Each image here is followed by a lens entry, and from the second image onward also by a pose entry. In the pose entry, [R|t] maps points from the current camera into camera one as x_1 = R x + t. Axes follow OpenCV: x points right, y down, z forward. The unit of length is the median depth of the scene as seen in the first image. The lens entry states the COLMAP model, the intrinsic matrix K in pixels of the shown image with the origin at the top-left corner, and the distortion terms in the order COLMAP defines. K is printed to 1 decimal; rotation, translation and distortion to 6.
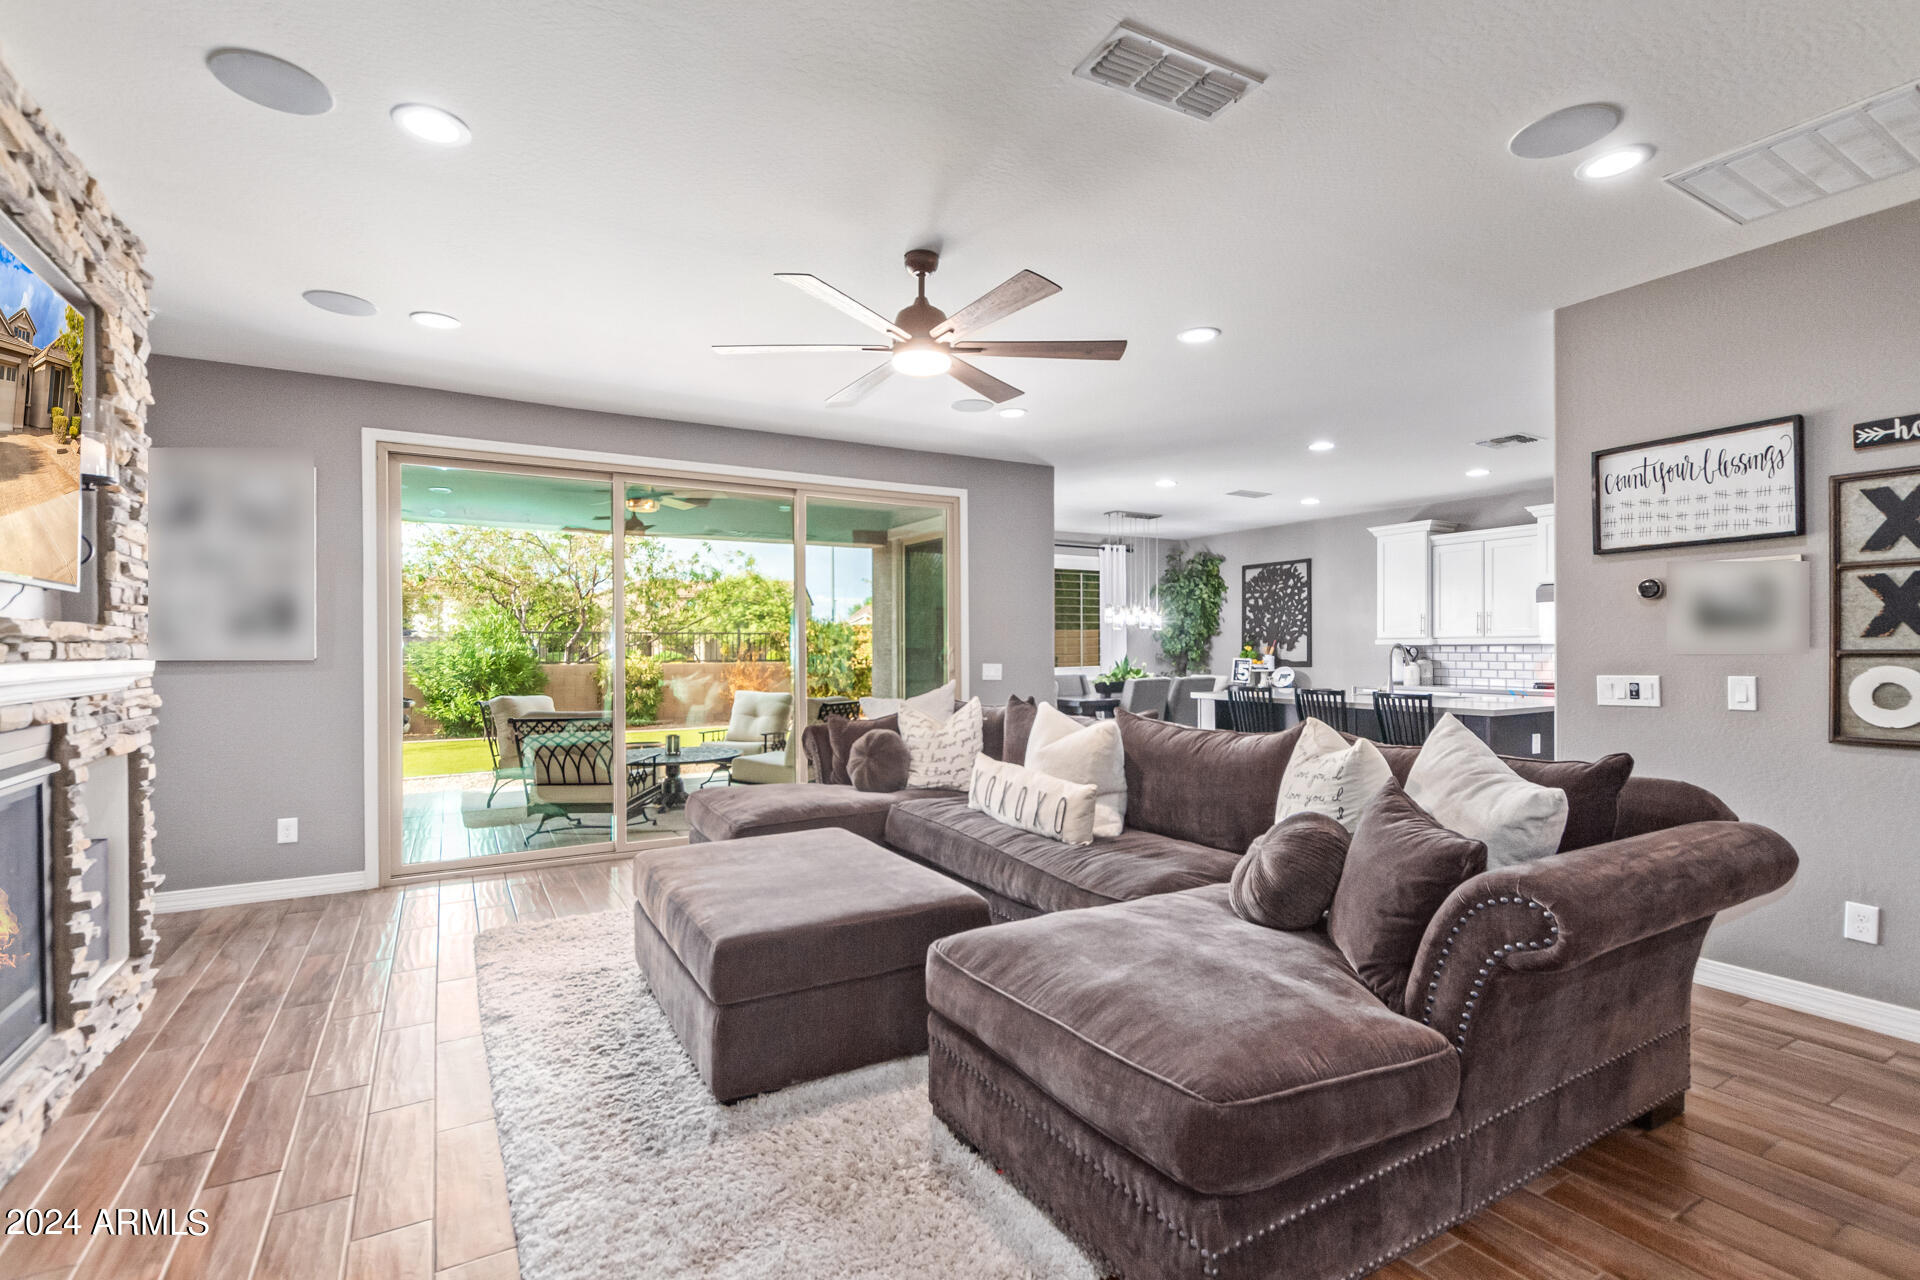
lens RADIAL K [[873.2, 0, 954.6], [0, 873.2, 642.4], [0, 0, 1]] dist [0.005743, -0.004840]
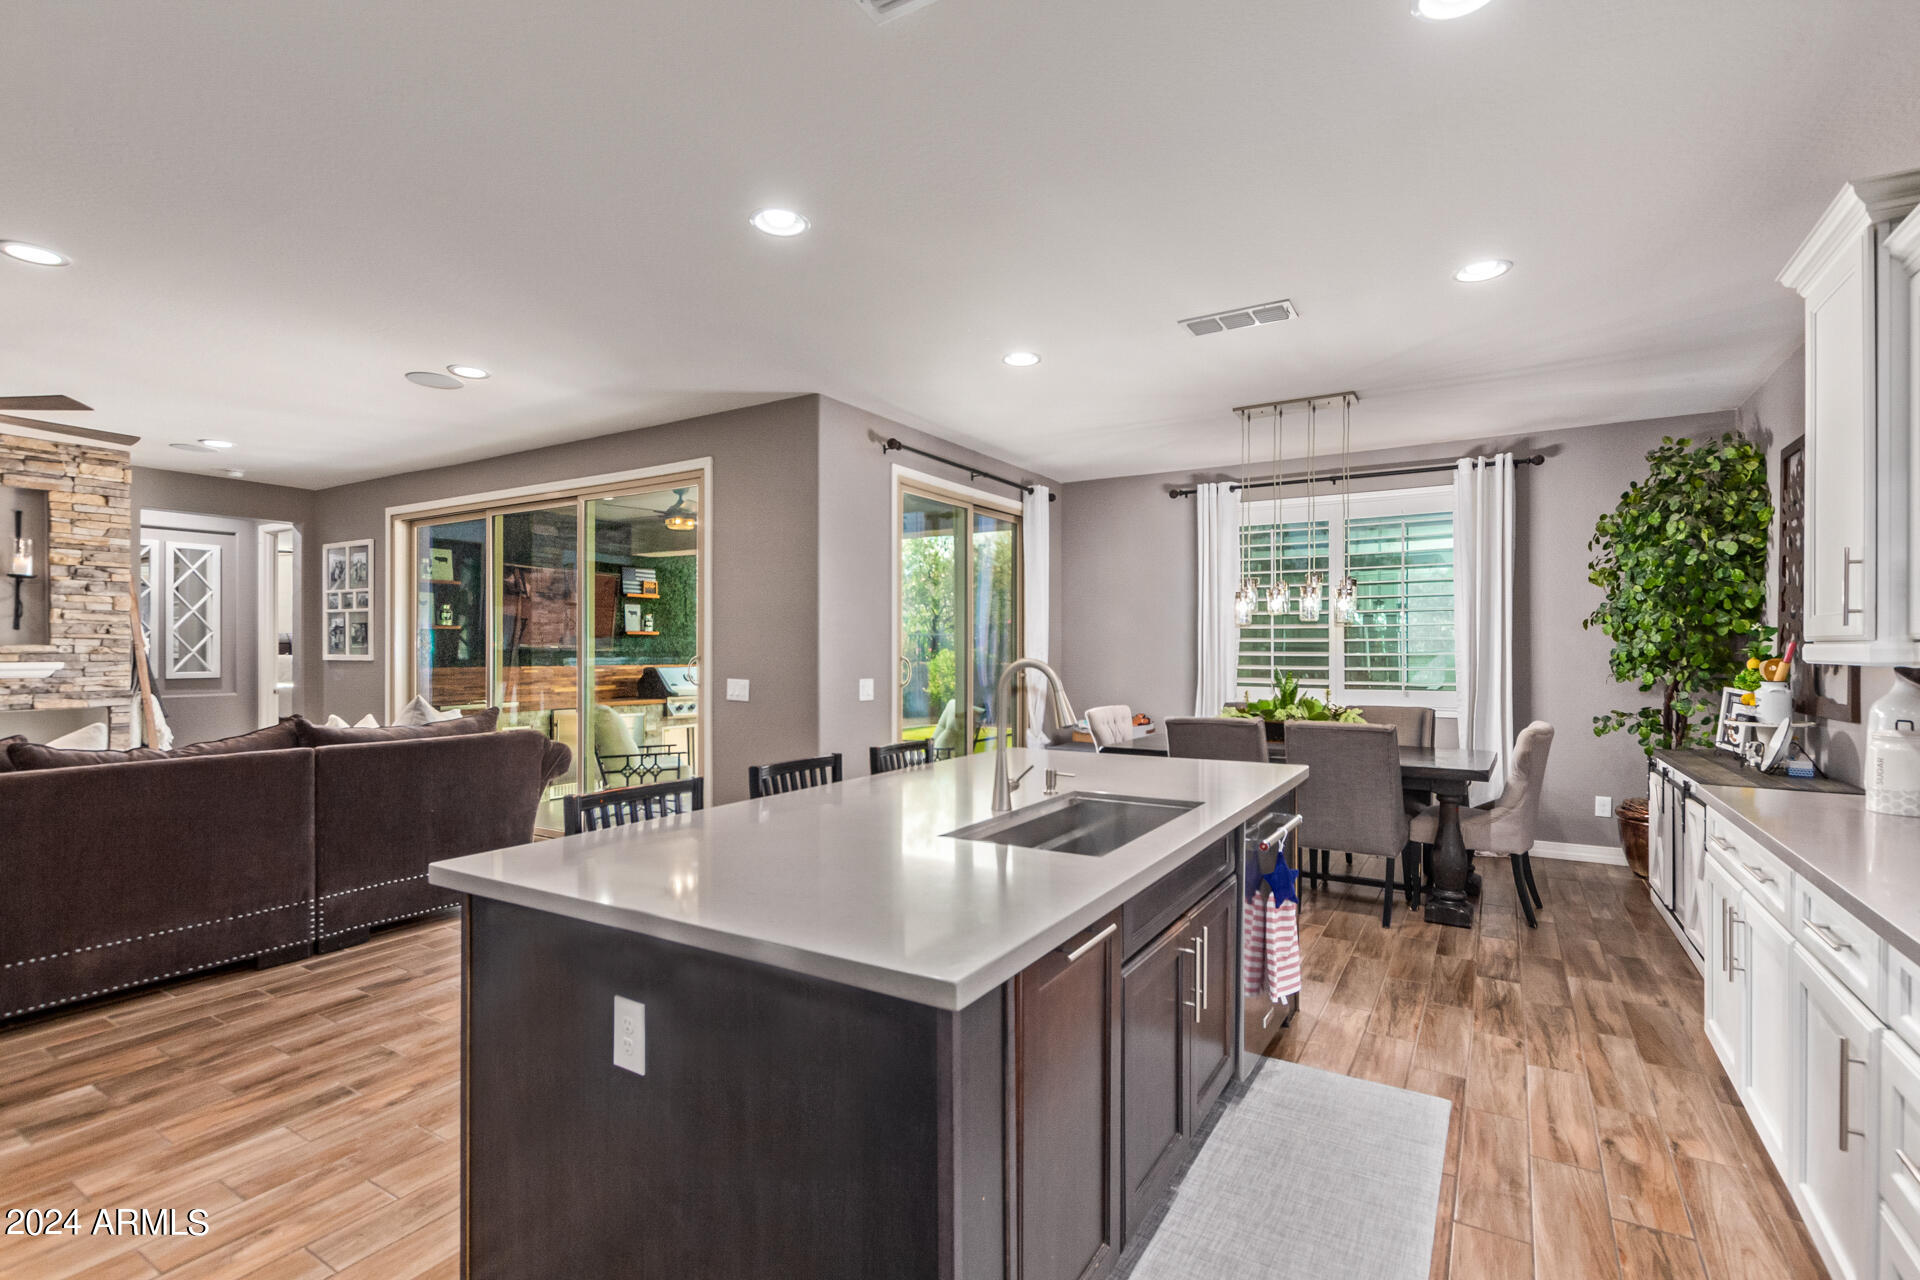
lens RADIAL K [[873.2, 0, 964.8], [0, 873.2, 645.7], [0, 0, 1]] dist [0.005743, -0.004840]
pose [[0.496089, 0.001676, -0.868270, 0.529650], [0.005852, 0.999969, 0.005273, -0.004844], [0.868252, -0.007697, 0.496063, 0.525797]]
